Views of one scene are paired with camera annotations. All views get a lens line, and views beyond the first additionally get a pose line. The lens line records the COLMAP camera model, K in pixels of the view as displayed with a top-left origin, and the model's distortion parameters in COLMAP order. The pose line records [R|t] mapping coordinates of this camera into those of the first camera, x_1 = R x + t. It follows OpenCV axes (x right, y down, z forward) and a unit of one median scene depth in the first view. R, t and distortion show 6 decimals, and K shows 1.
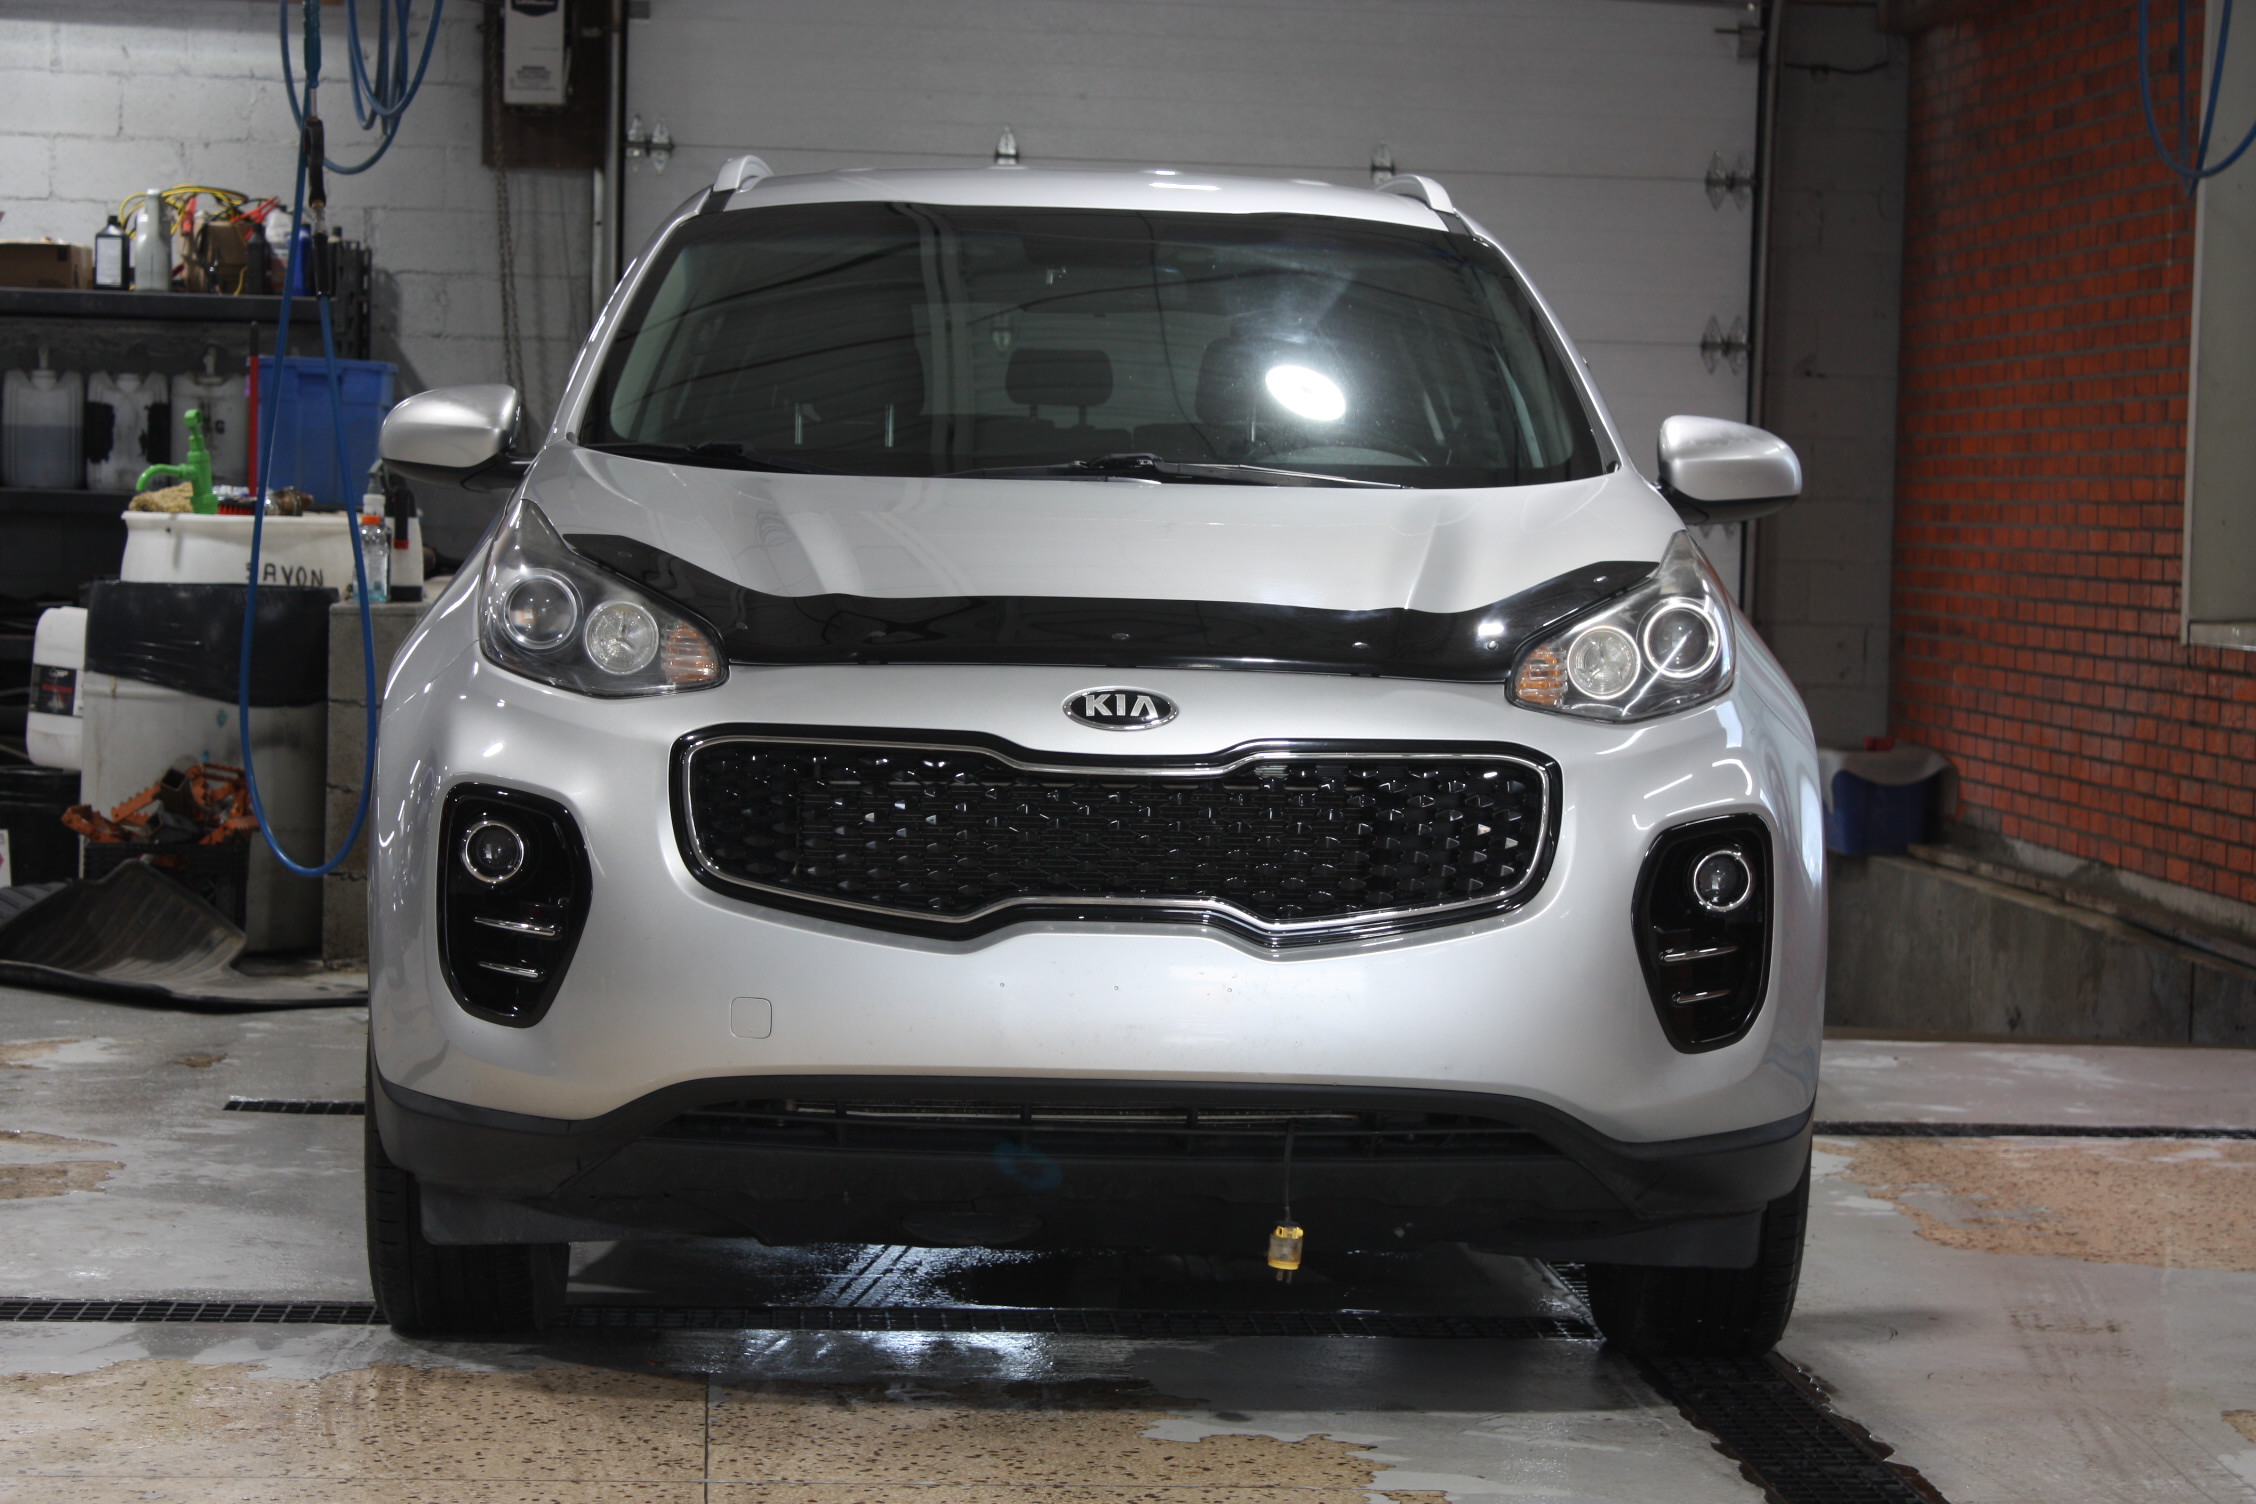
lens RADIAL K [[5022.1, 0, 1128.0], [0, 5022.1, 752.0], [0, 0, 1]] dist [0.018427, 0.472678]
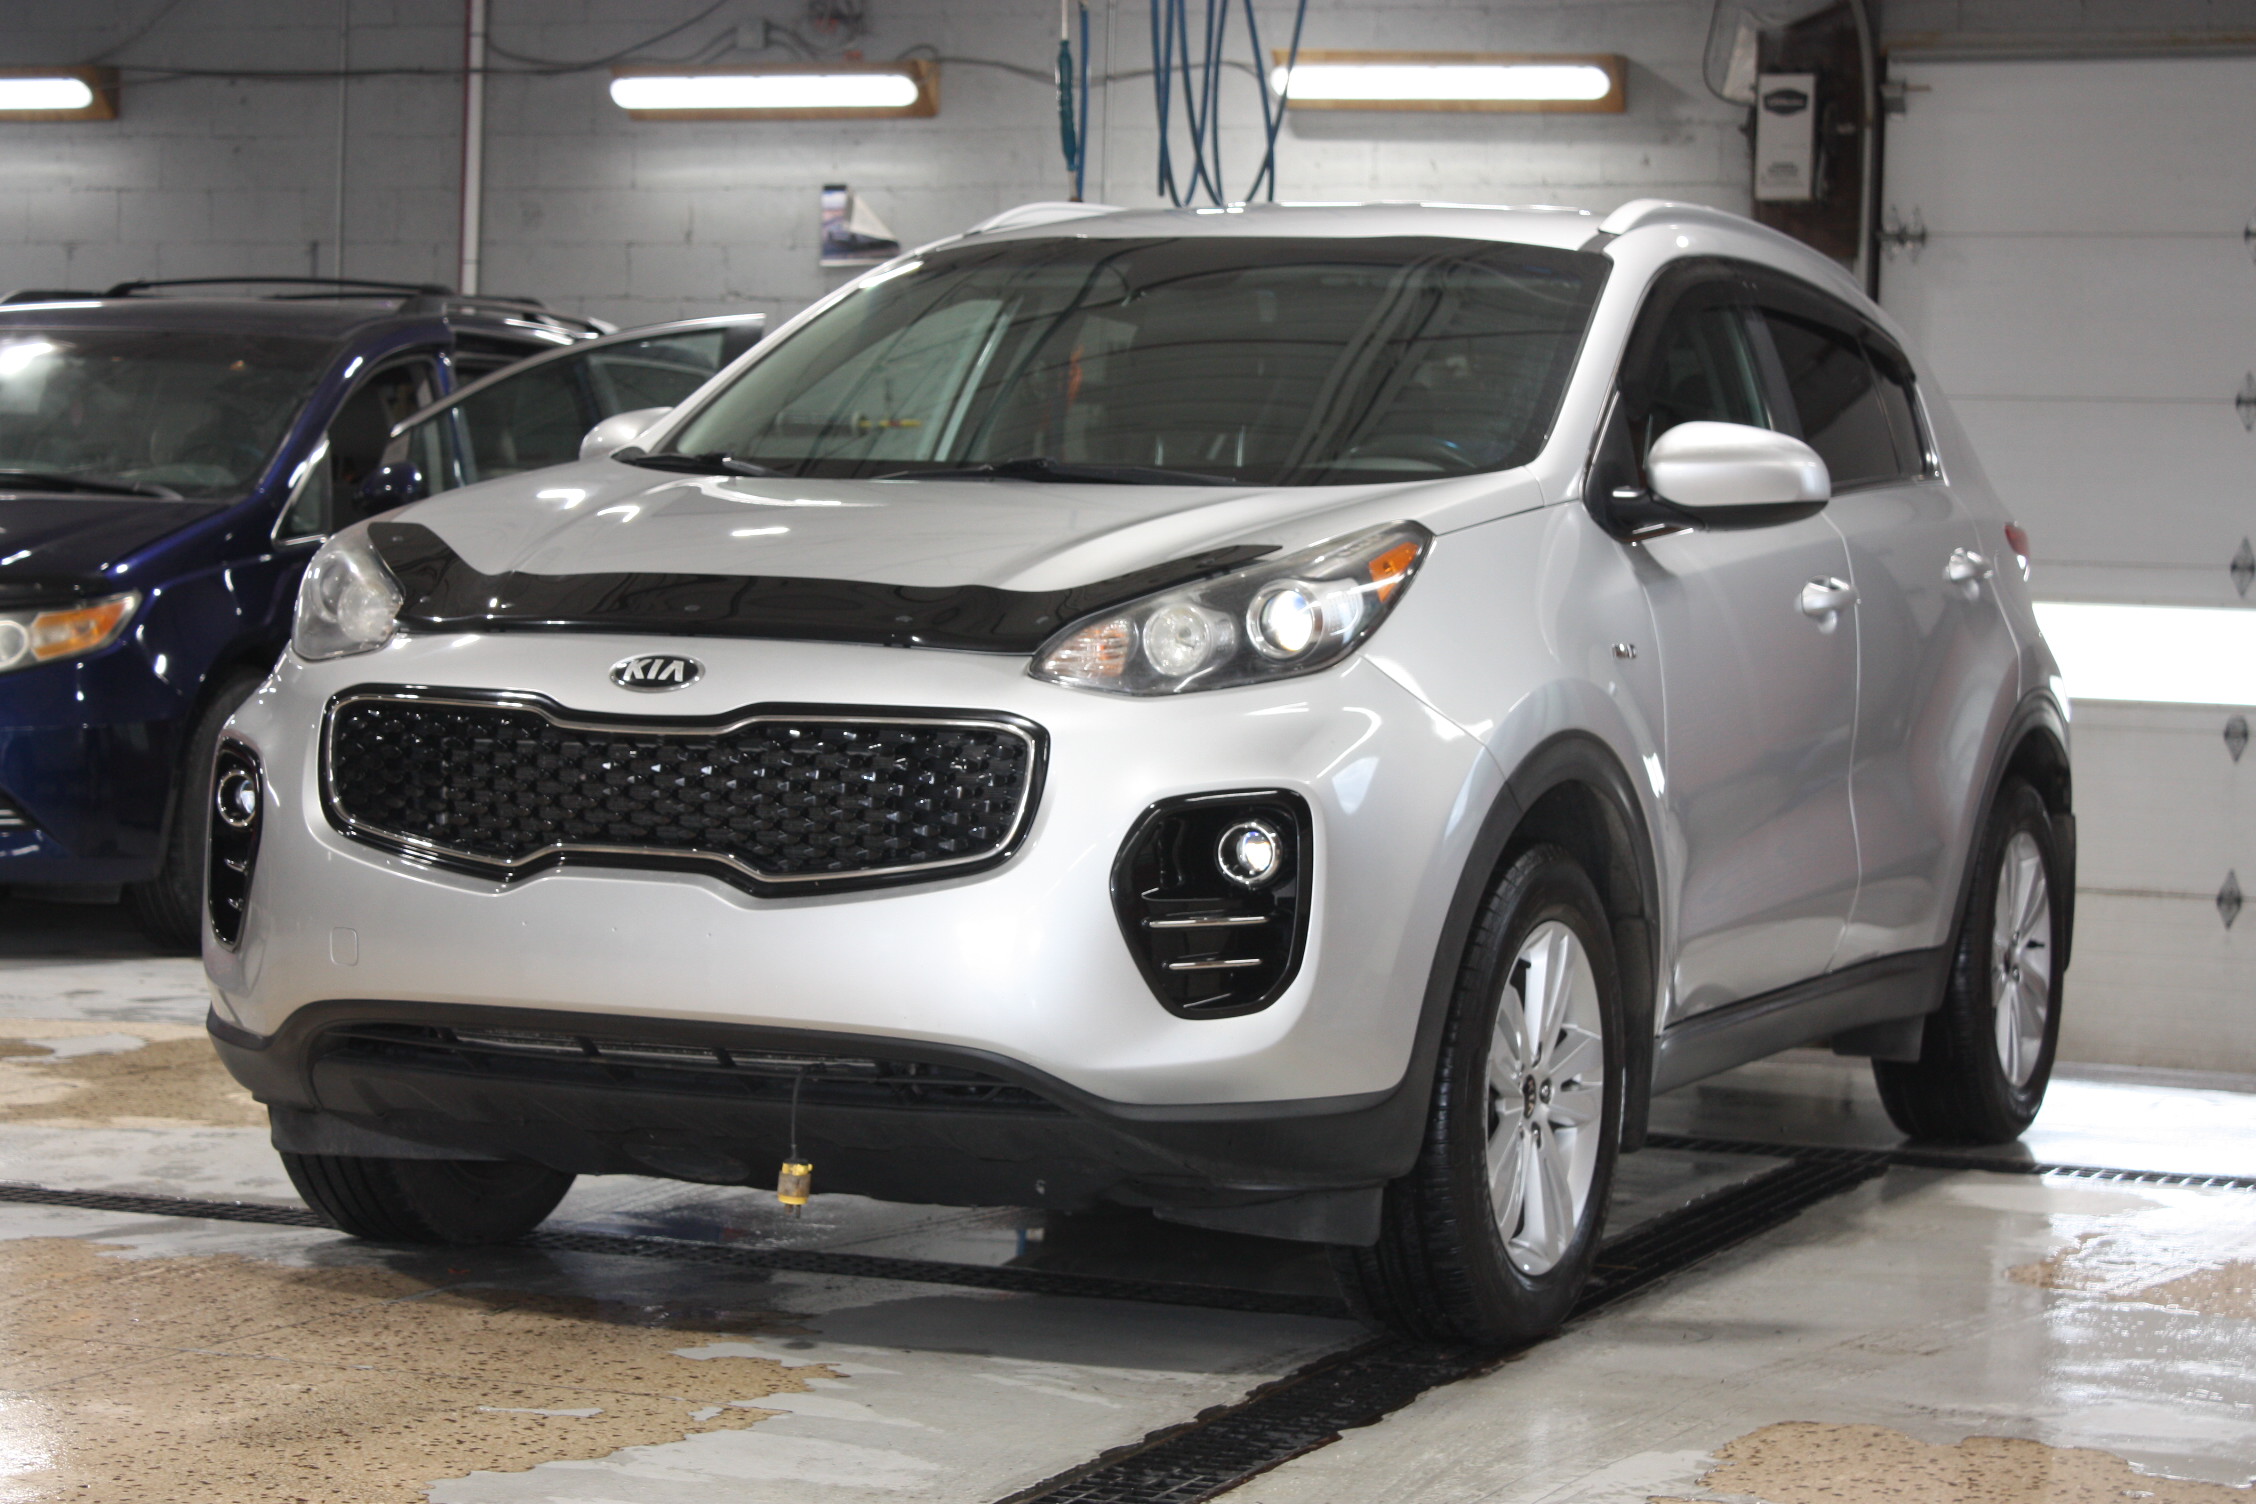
lens RADIAL K [[4876.4, 0, 1128.0], [0, 4876.4, 752.0], [0, 0, 1]] dist [0.070683, 0.129548]
pose [[0.898712, 0.016186, -0.438241, 0.525292], [-0.028403, 0.999369, -0.021336, 0.026630], [0.437619, 0.031622, 0.898604, 0.099085]]
